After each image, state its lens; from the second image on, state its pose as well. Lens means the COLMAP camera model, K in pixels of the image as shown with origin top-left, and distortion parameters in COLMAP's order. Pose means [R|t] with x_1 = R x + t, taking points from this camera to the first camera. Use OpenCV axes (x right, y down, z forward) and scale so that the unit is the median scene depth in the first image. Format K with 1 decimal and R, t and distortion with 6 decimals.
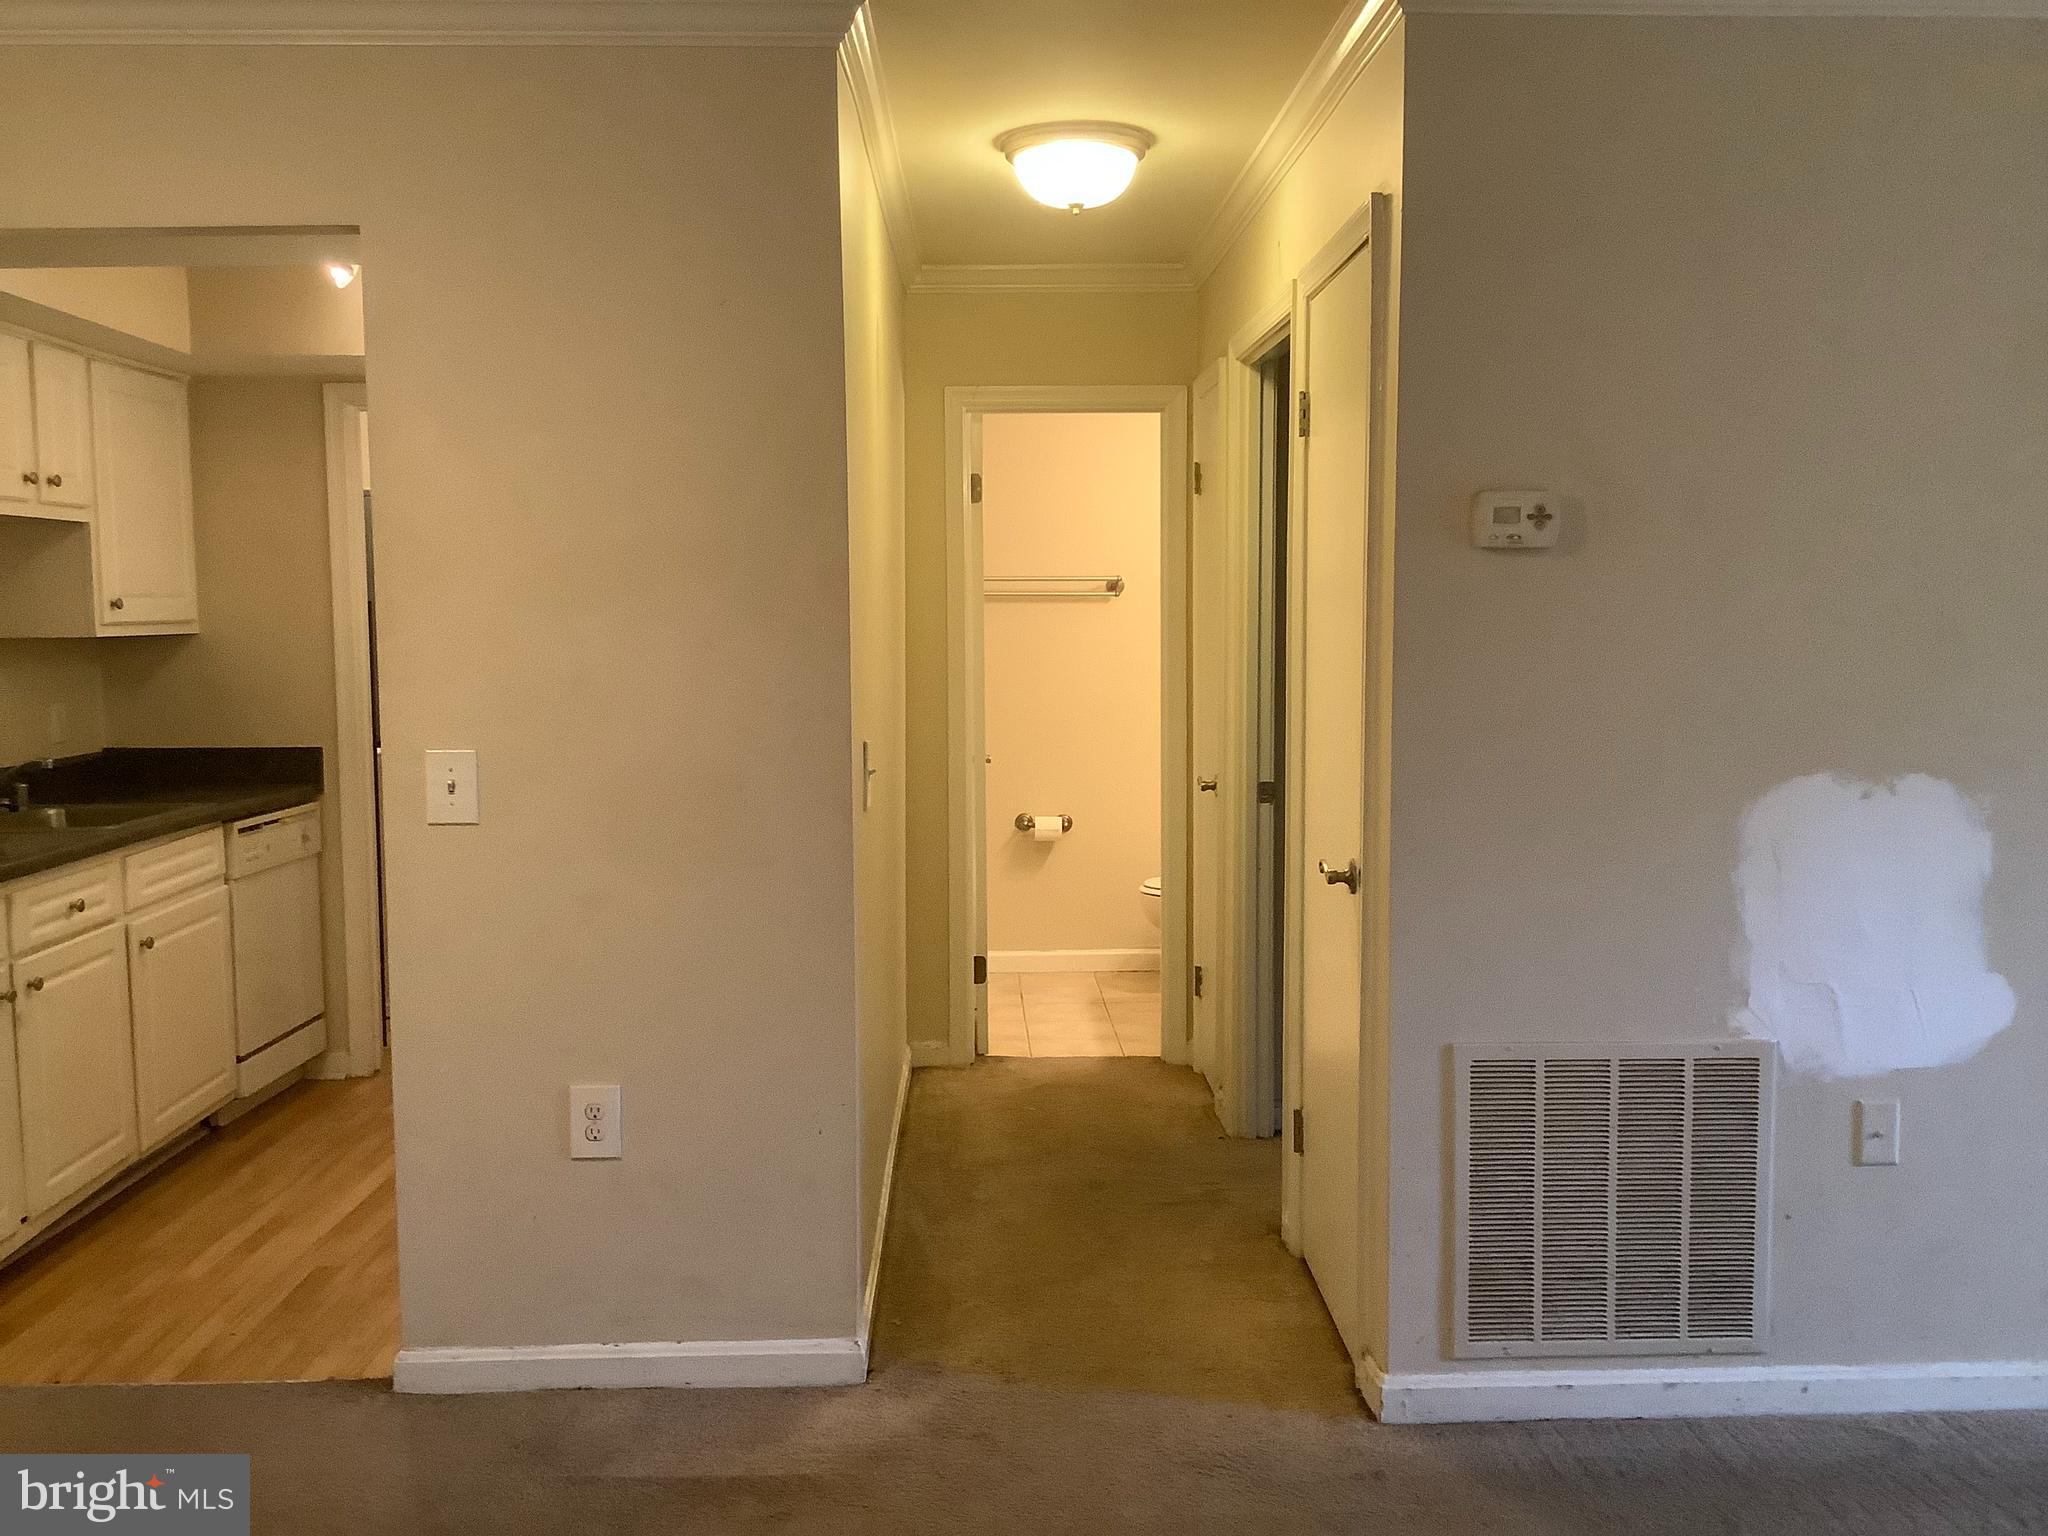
lens RADIAL K [[1828.8, 0, 1107.1], [0, 1828.8, 768.3], [0, 0, 1]] dist [0.026222, -0.009661]
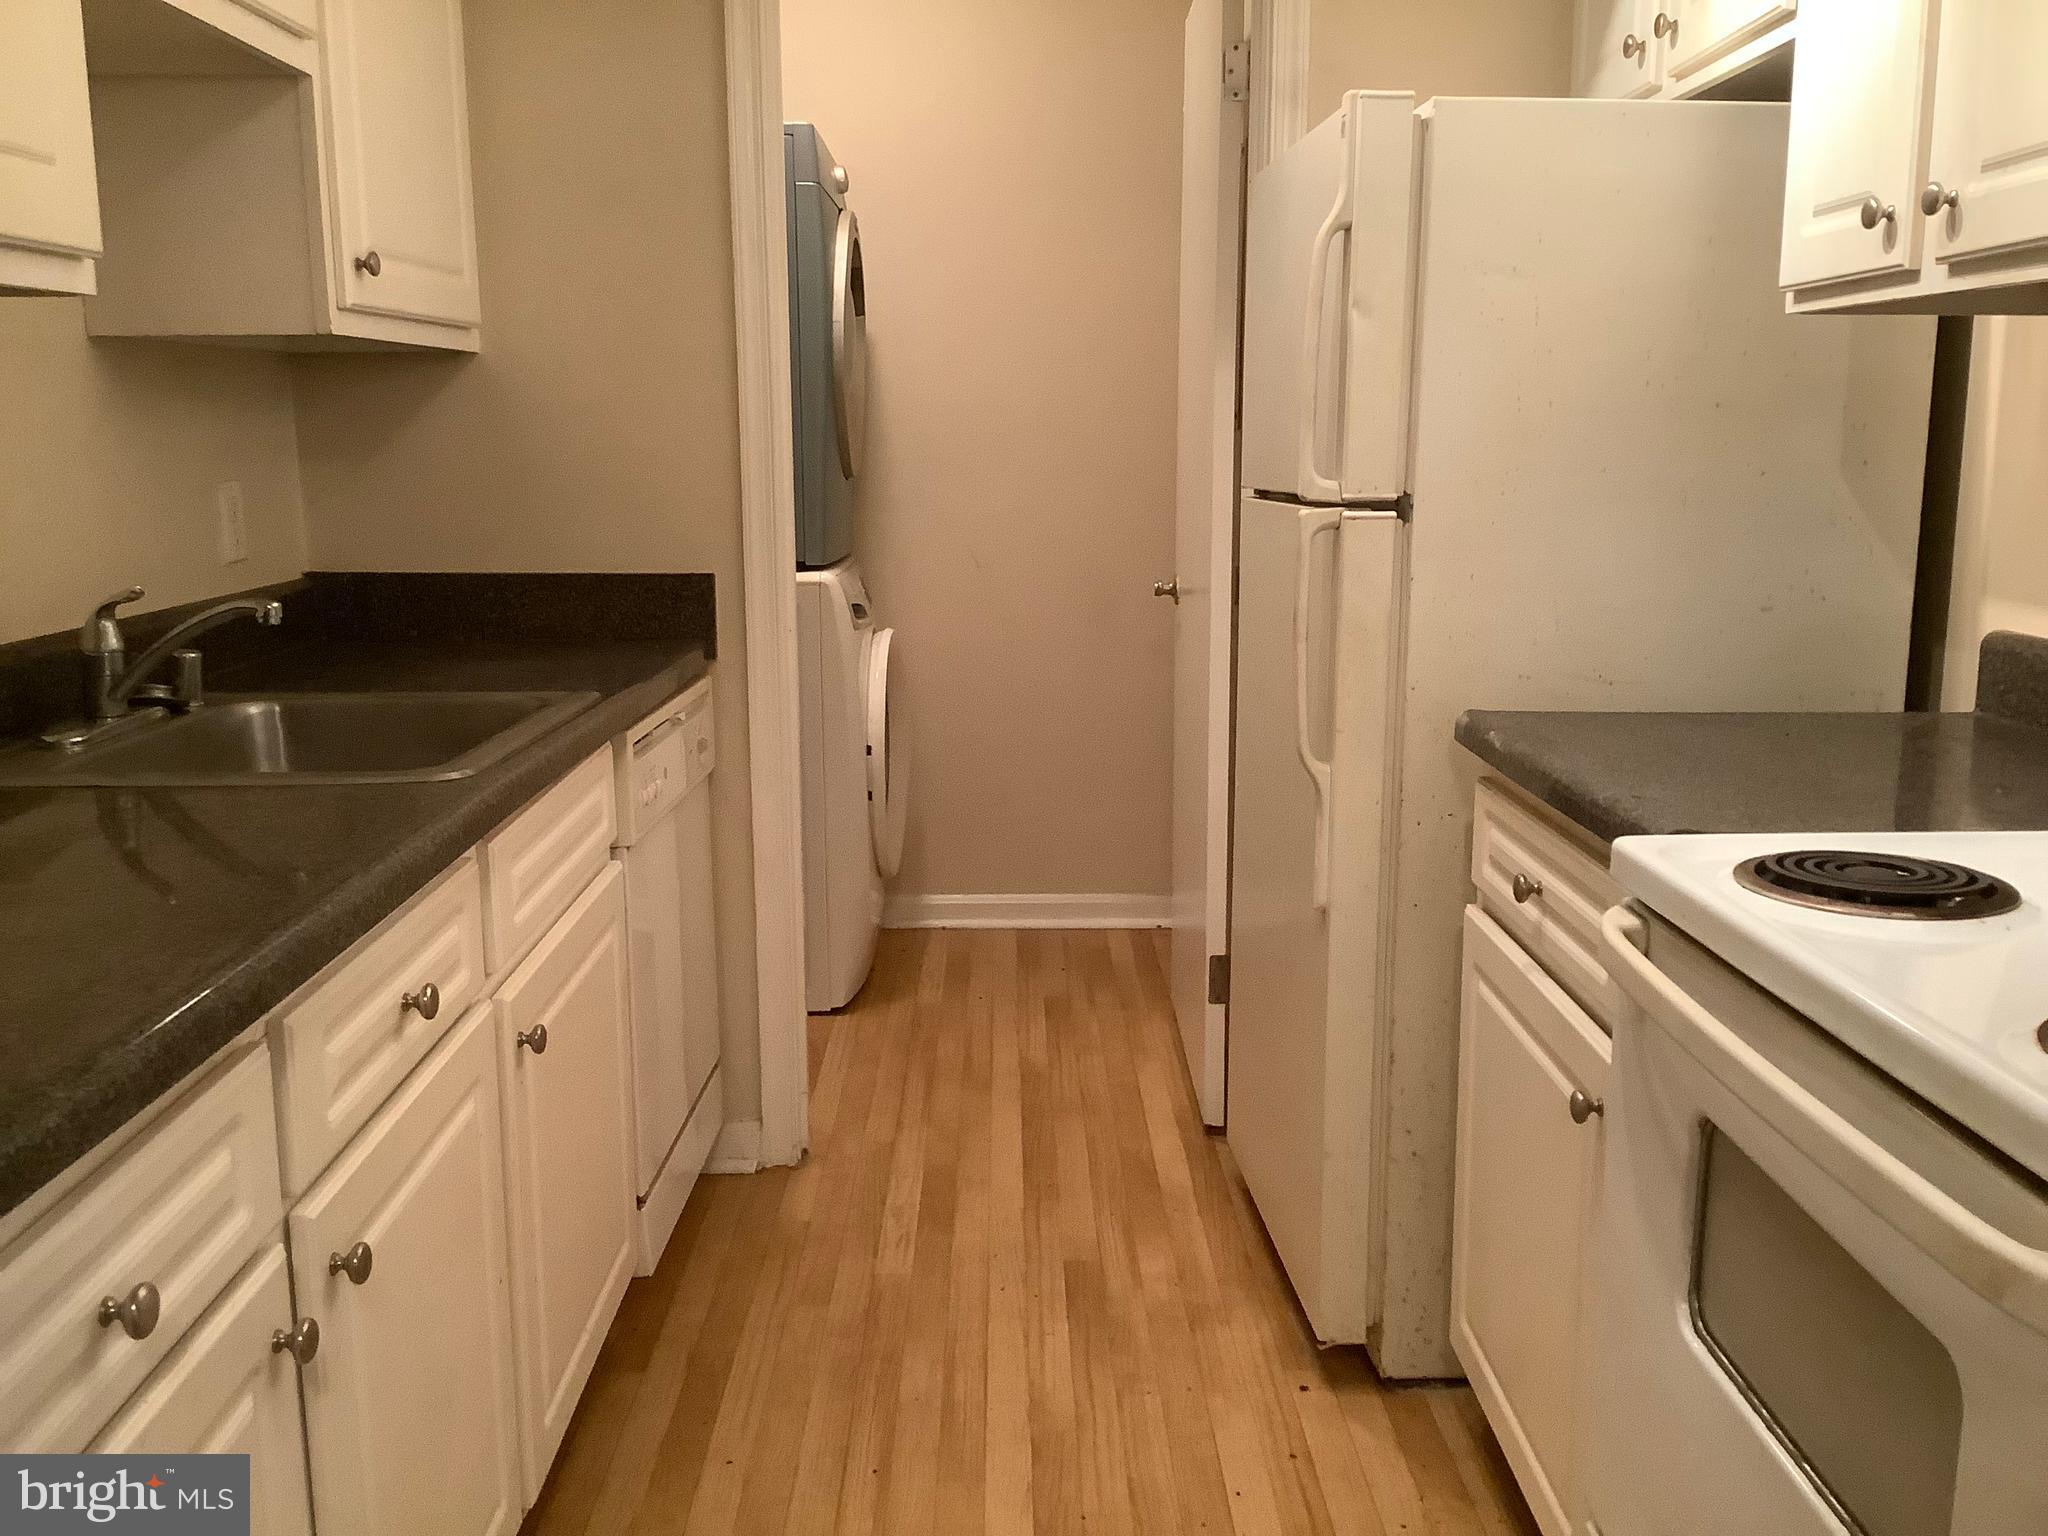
lens RADIAL K [[1785.9, 0, 1070.4], [0, 1785.9, 784.3], [0, 0, 1]] dist [0.130107, -0.261919]
pose [[0.999755, 0.006849, -0.021025, -0.364274], [-0.004525, 0.994069, 0.108661, -0.009345], [0.021645, -0.108539, 0.993856, 0.555456]]
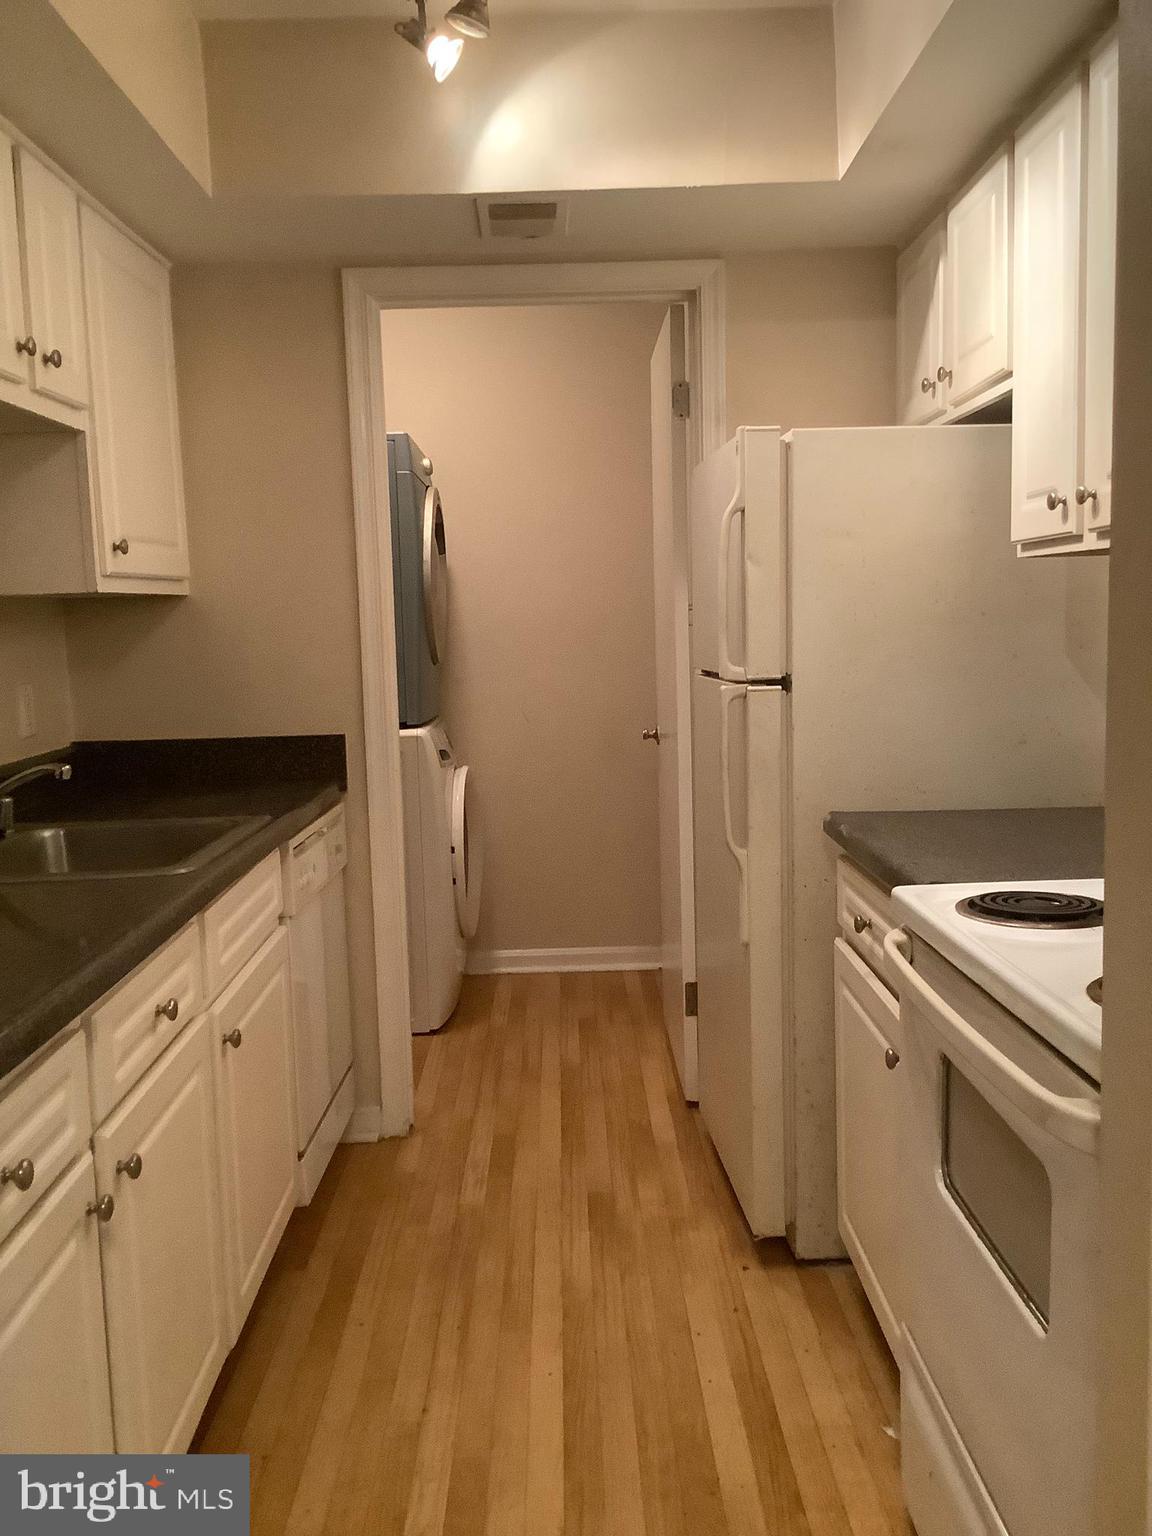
lens RADIAL K [[1339.4, 0, 609.7], [0, 1339.4, 781.7], [0, 0, 1]] dist [0.130107, -0.261919]
pose [[0.999484, -0.021898, -0.023481, -0.347739], [0.022834, 0.998923, 0.040385, -0.014188], [0.022572, -0.040900, 0.998908, 0.482242]]
